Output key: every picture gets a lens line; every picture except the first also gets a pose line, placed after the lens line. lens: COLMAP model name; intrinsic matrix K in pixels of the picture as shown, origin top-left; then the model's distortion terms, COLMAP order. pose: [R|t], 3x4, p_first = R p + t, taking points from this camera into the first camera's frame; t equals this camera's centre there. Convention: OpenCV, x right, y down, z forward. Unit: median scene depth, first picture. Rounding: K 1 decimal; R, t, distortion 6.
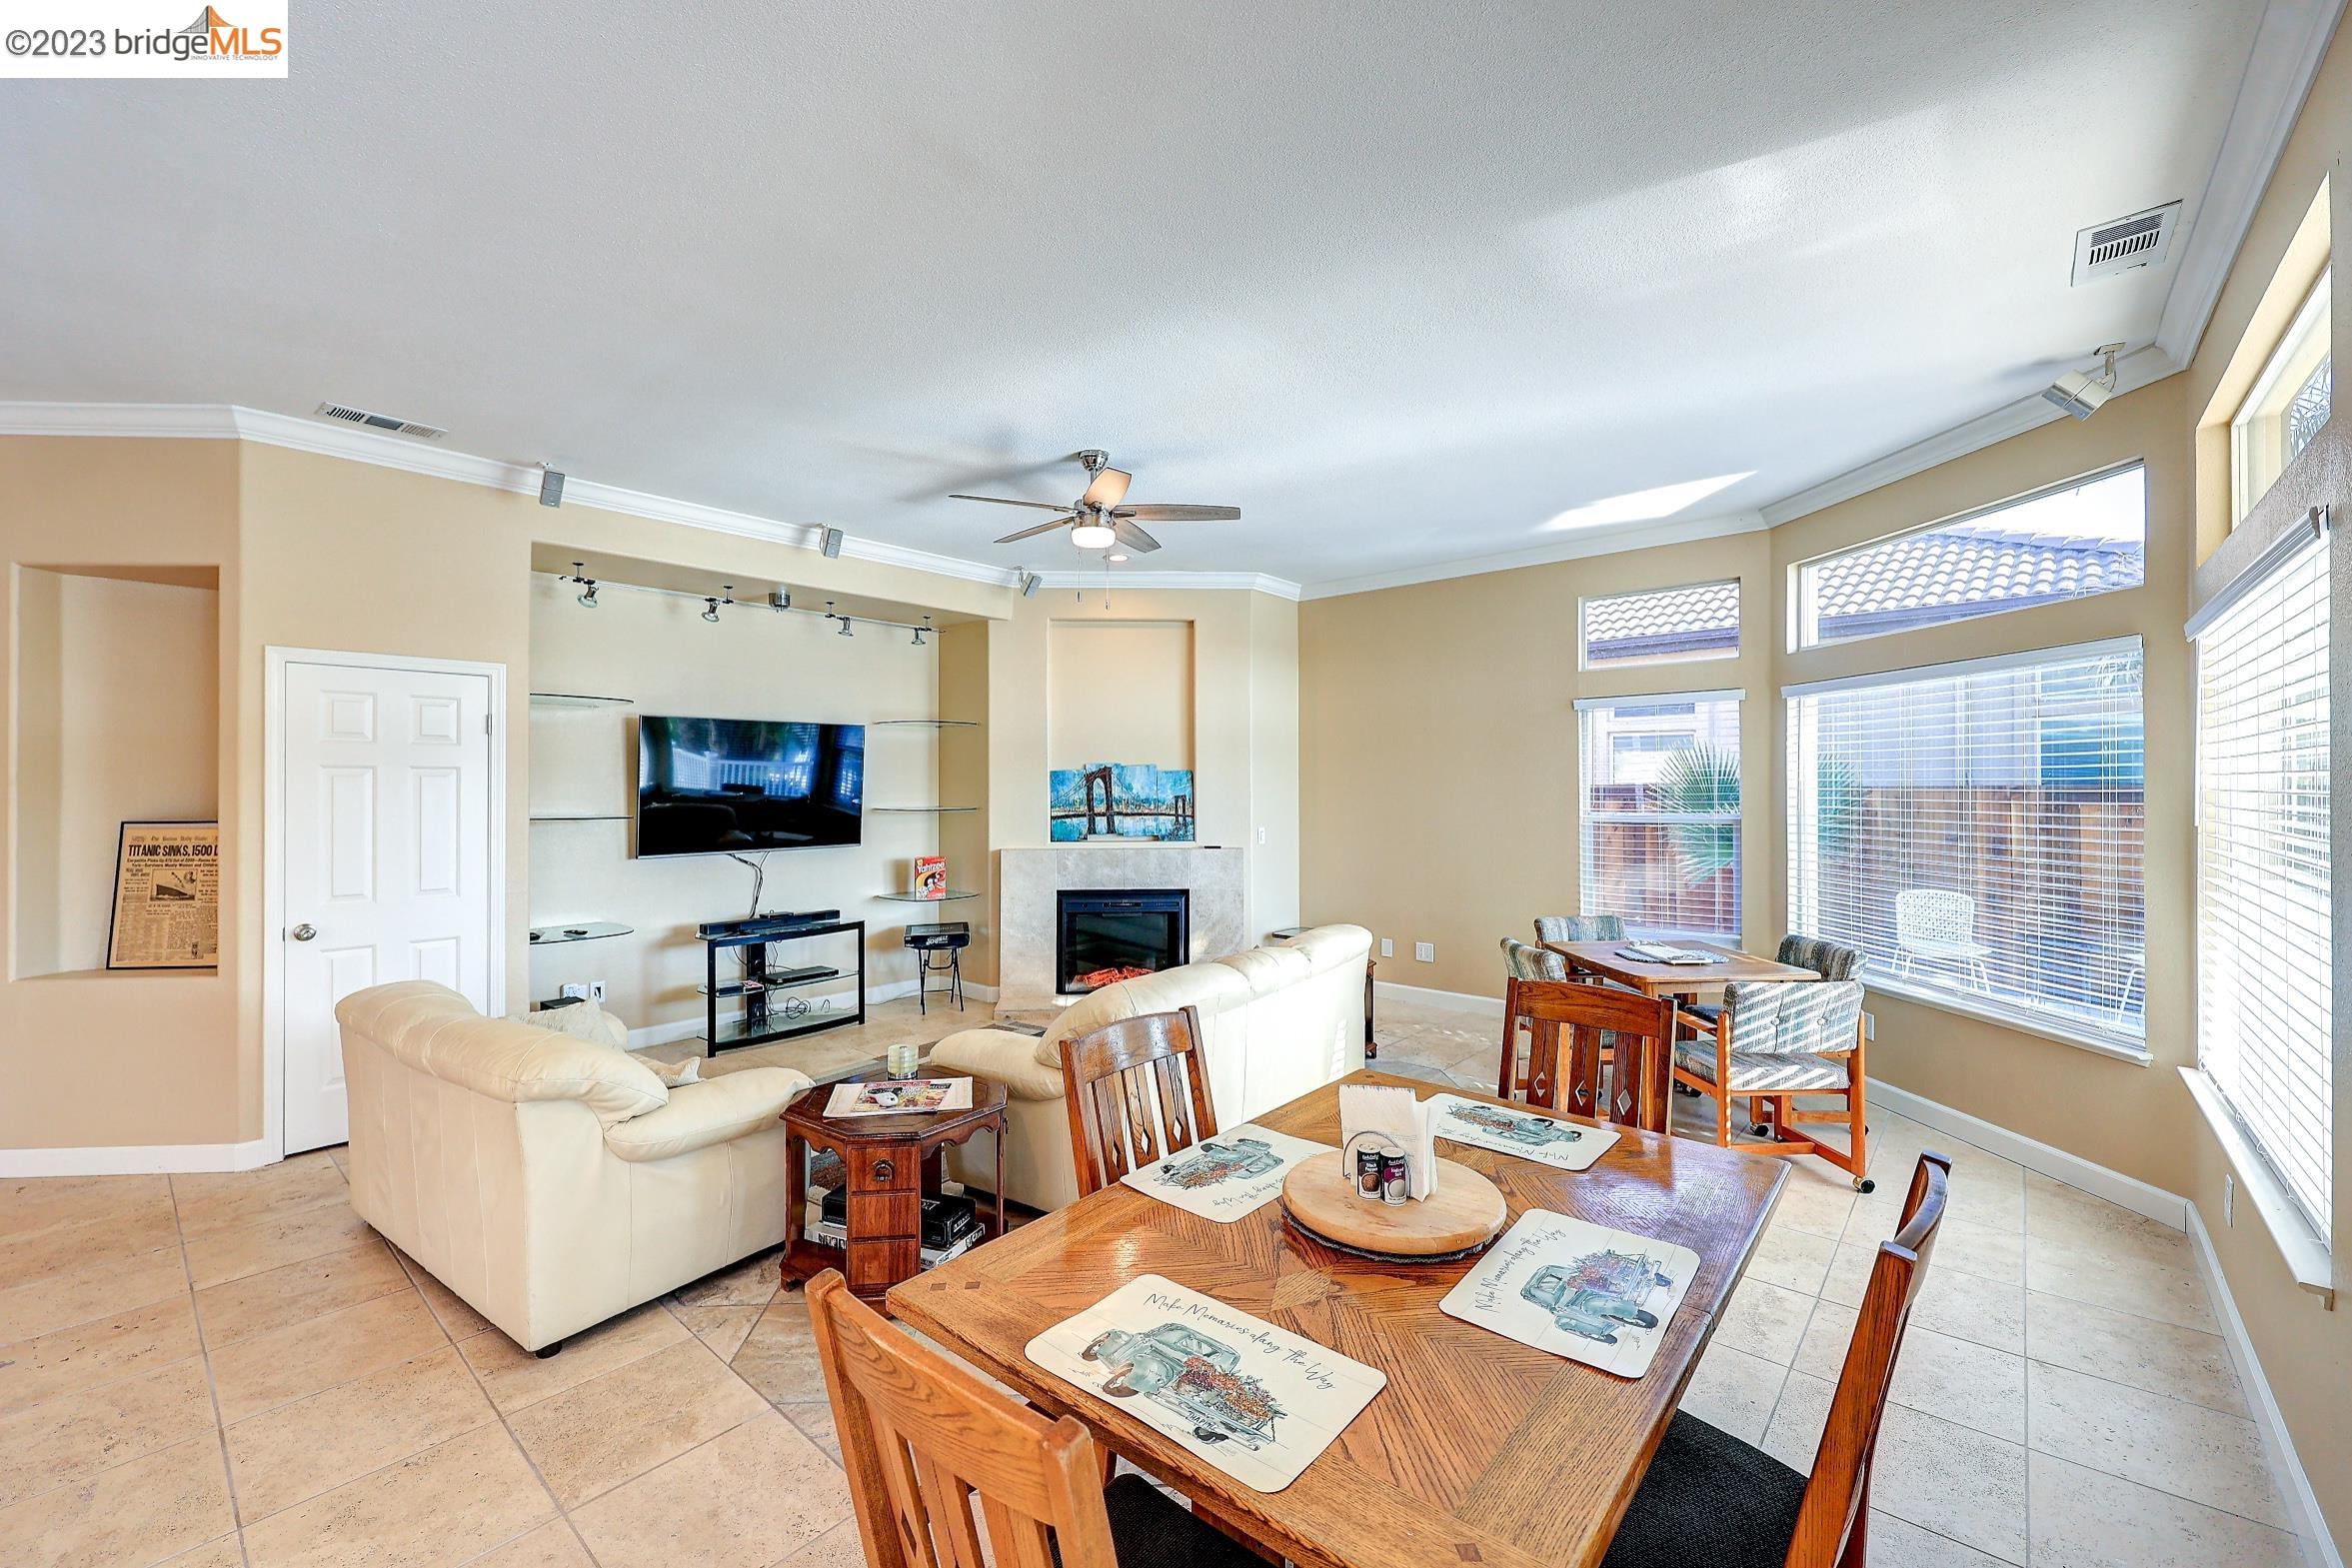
lens RADIAL K [[960.1, 0, 1165.8], [0, 960.1, 788.9], [0, 0, 1]] dist [0.003366, -0.000049]
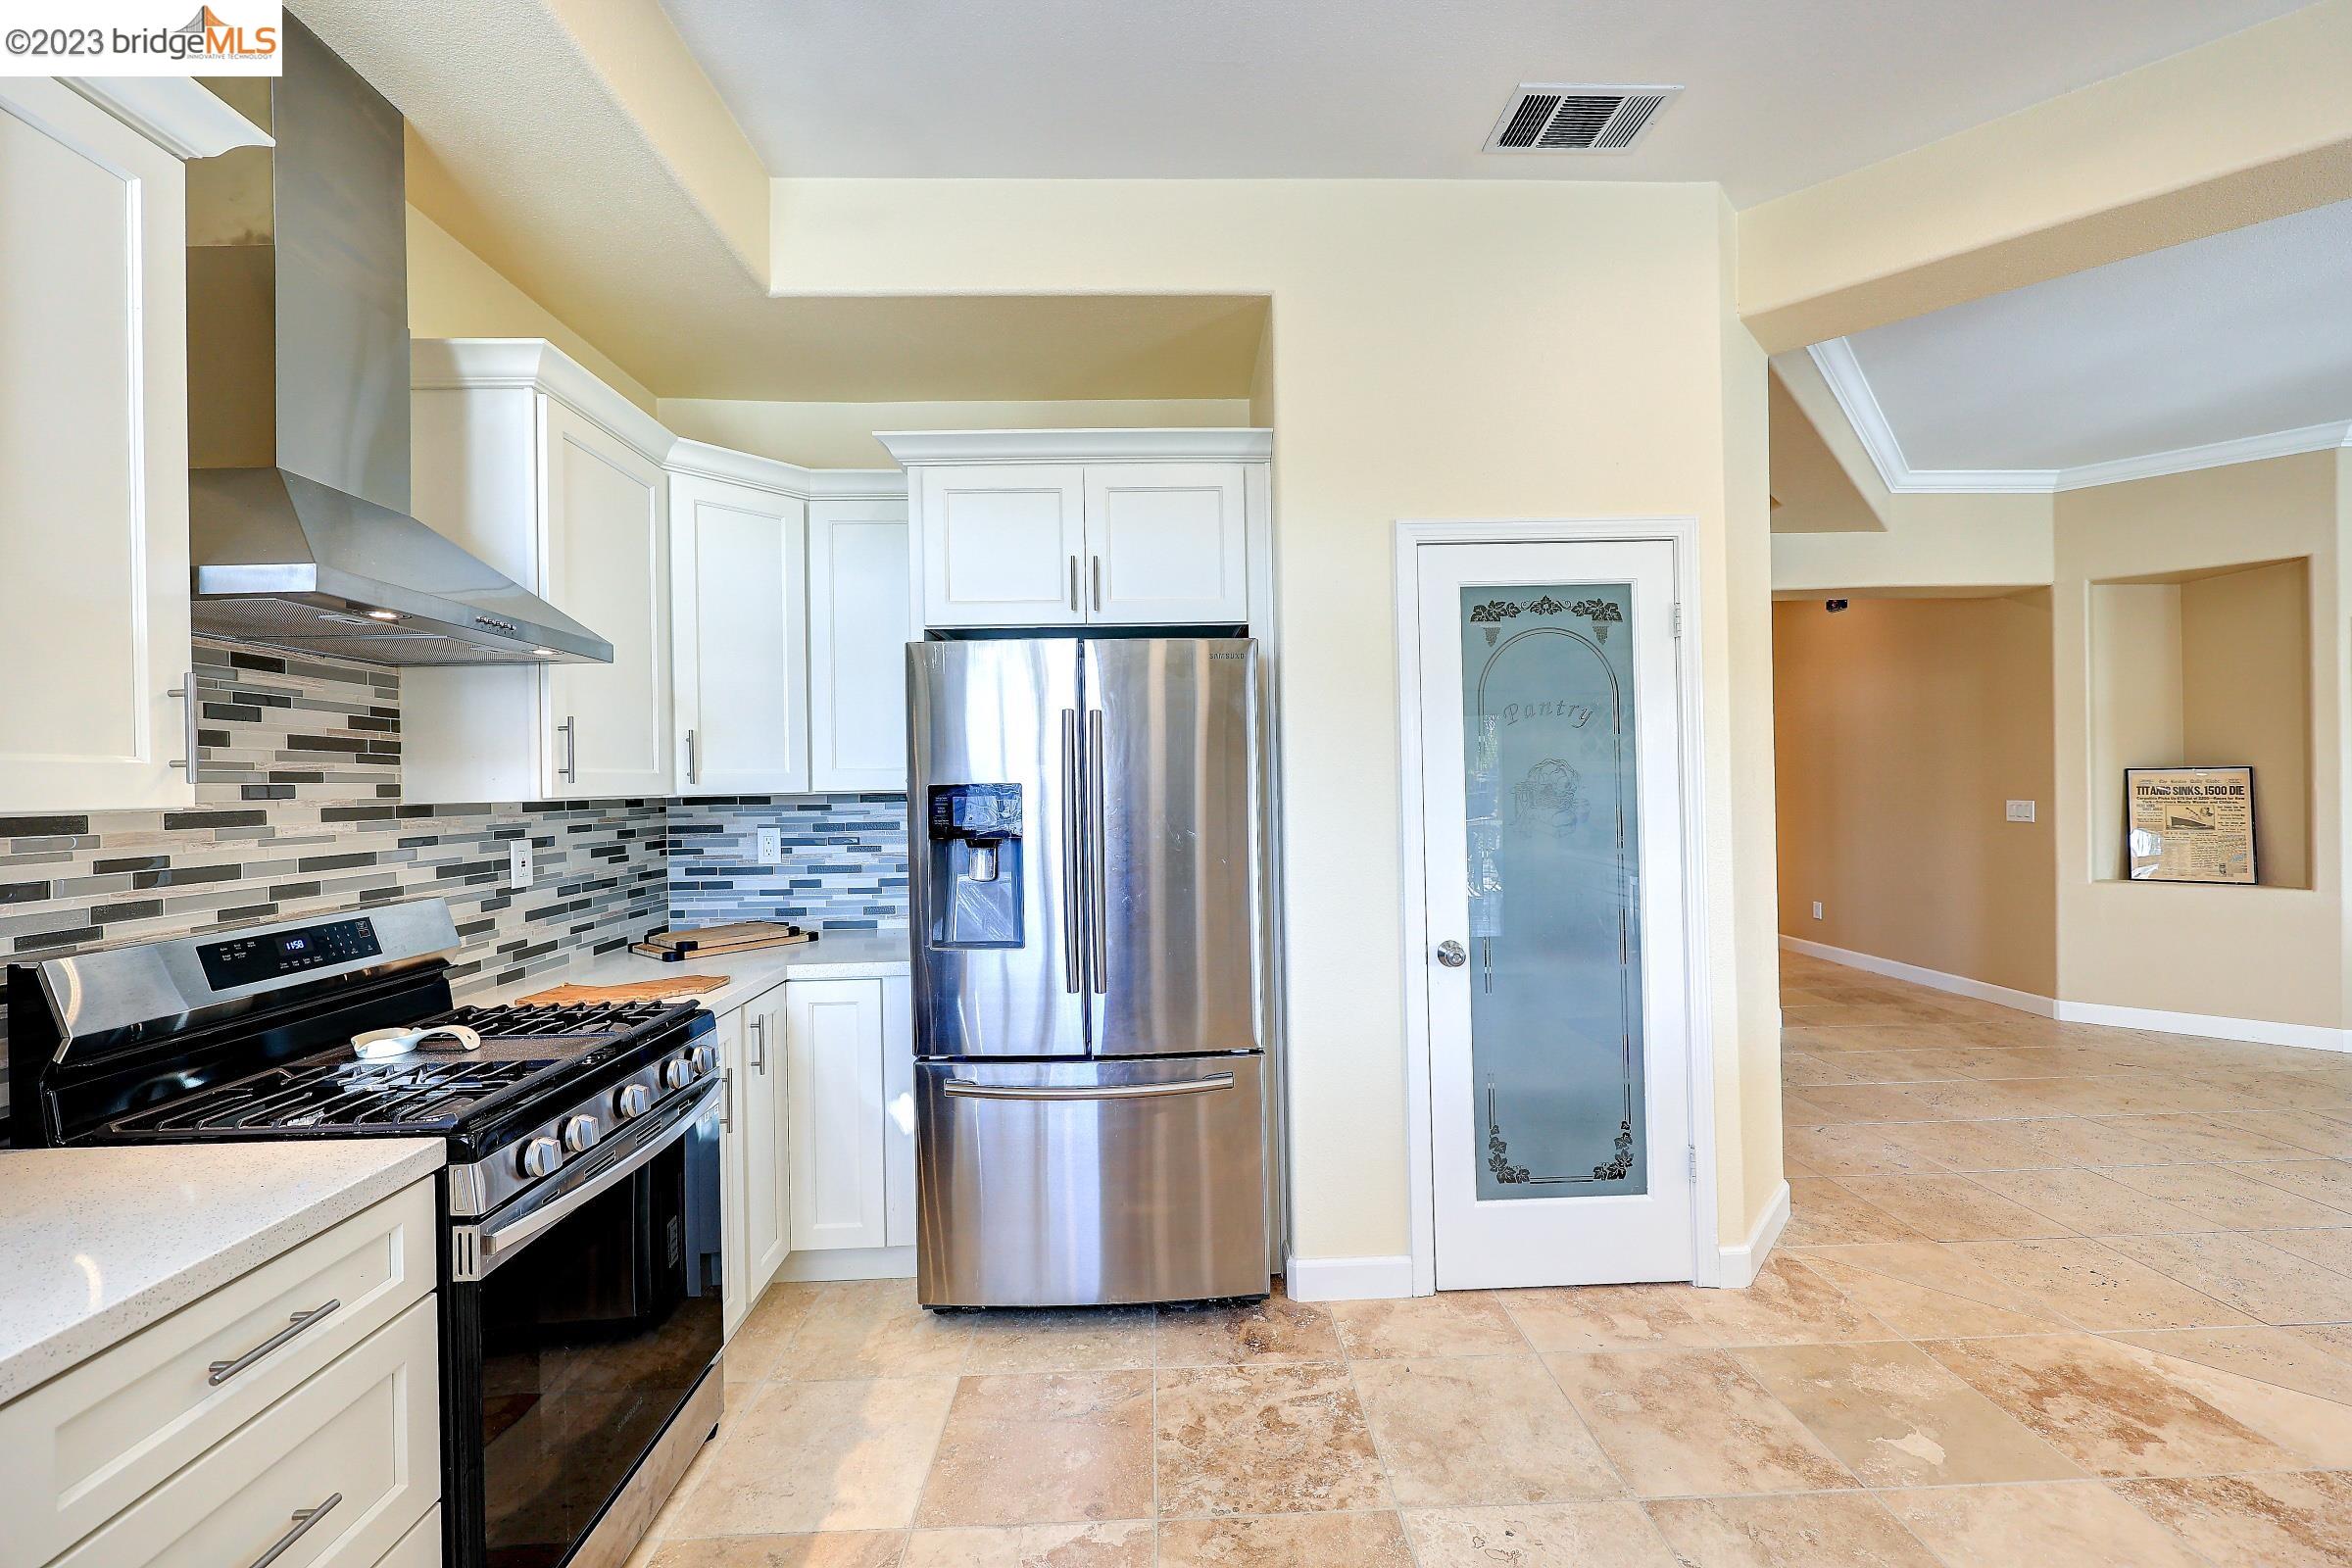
lens RADIAL K [[938.9, 0, 1181.6], [0, 938.9, 780.4], [0, 0, 1]] dist [-0.000229, -0.000080]
pose [[0.692781, -0.012421, -0.721041, -0.627387], [0.011986, 0.999912, -0.005709, 0.024758], [0.721049, -0.004687, 0.692869, -0.486150]]
